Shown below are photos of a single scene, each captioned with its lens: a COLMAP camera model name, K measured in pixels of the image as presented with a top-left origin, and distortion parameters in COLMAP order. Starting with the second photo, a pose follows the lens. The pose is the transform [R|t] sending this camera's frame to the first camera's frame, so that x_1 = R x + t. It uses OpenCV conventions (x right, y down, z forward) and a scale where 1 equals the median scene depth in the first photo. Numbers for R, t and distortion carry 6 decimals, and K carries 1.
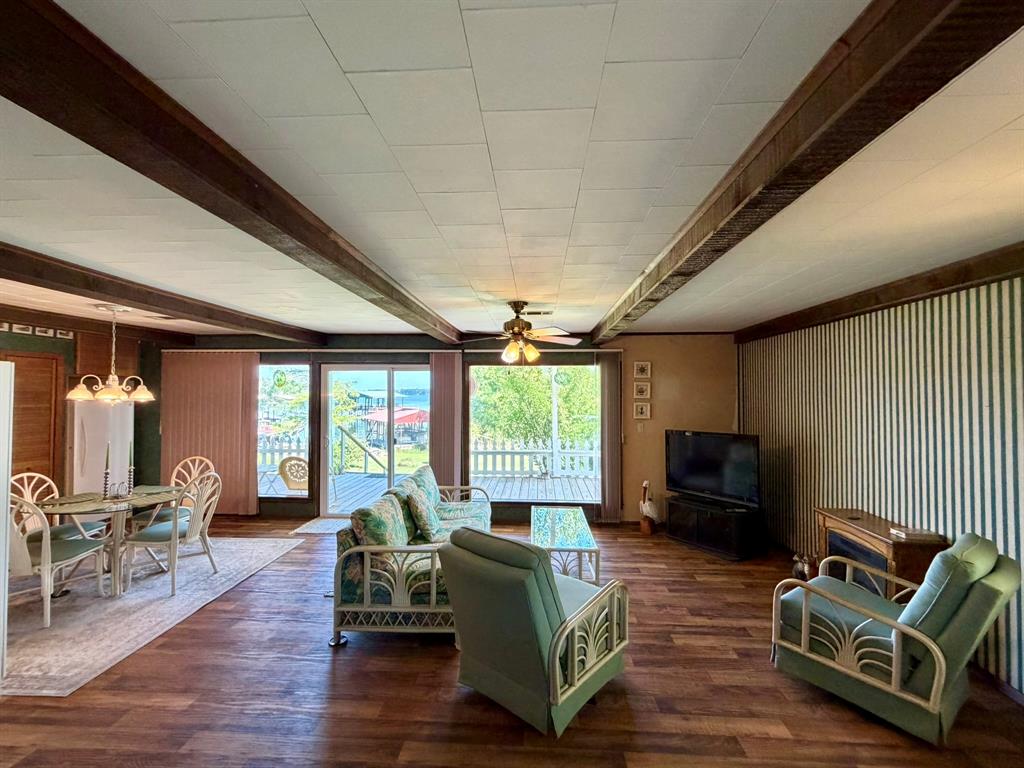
lens RADIAL K [[435.5, 0, 512.0], [0, 435.5, 384.0], [0, 0, 1]] dist [-0.001240, 0.000190]
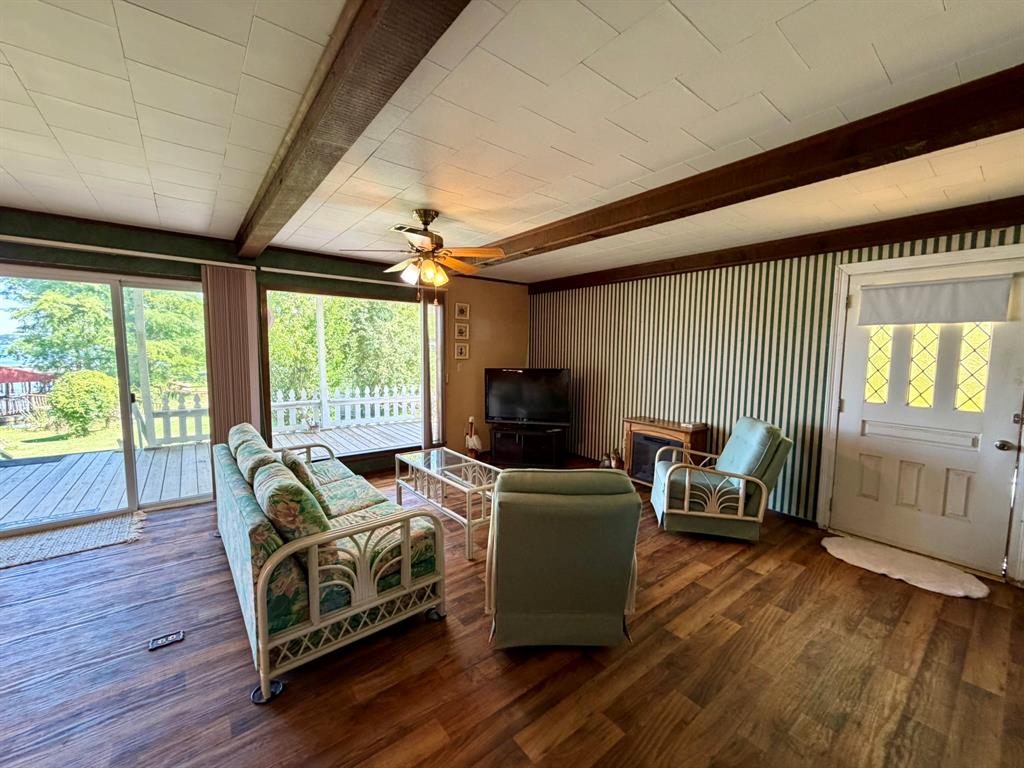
lens RADIAL K [[410.2, 0, 512.0], [0, 410.2, 384.0], [0, 0, 1]] dist [-0.001626, -0.000163]
pose [[0.745139, -0.047331, 0.665227, -0.283040], [-0.027356, 0.994470, 0.101399, 0.039109], [-0.666348, -0.093754, 0.739724, 0.200987]]
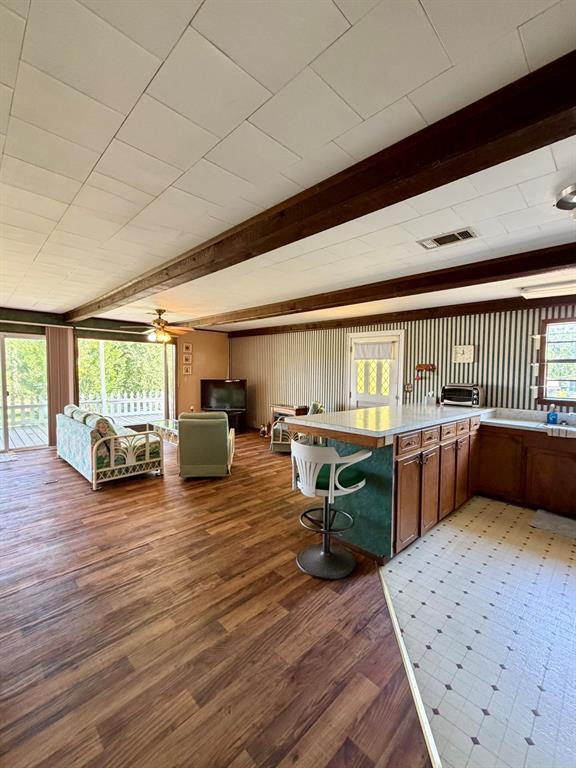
lens RADIAL K [[326.6, 0, 288.0], [0, 326.6, 384.0], [0, 0, 1]] dist [-0.001240, 0.000190]
pose [[0.669249, -0.026478, 0.742566, -0.481252], [-0.031814, 0.997427, 0.064238, 0.018766], [-0.742357, -0.066615, 0.666685, -0.273369]]
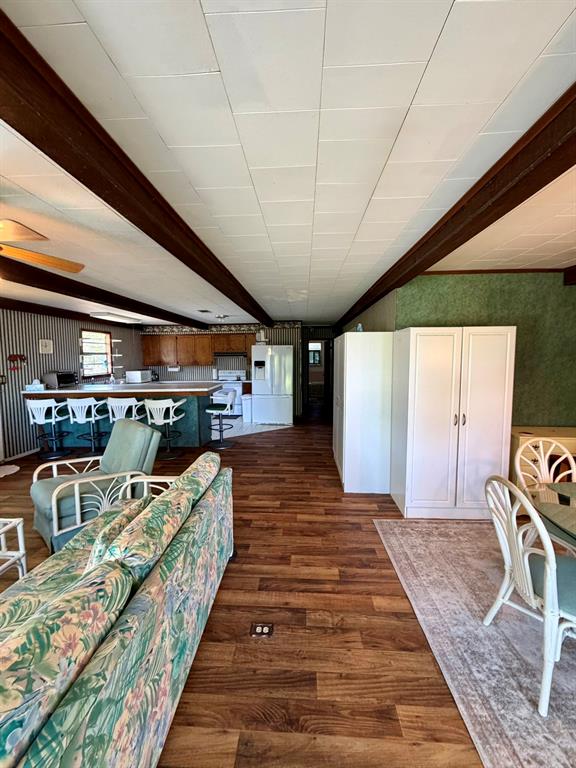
lens RADIAL K [[306.6, 0, 287.8], [0, 306.6, 382.8], [0, 0, 1]] dist [0.000257, 0.000048]
pose [[-0.999990, 0.003348, -0.002865, -0.309385], [0.003175, 0.998272, 0.058681, 0.042764], [0.003057, 0.058671, -0.998273, 1.000803]]
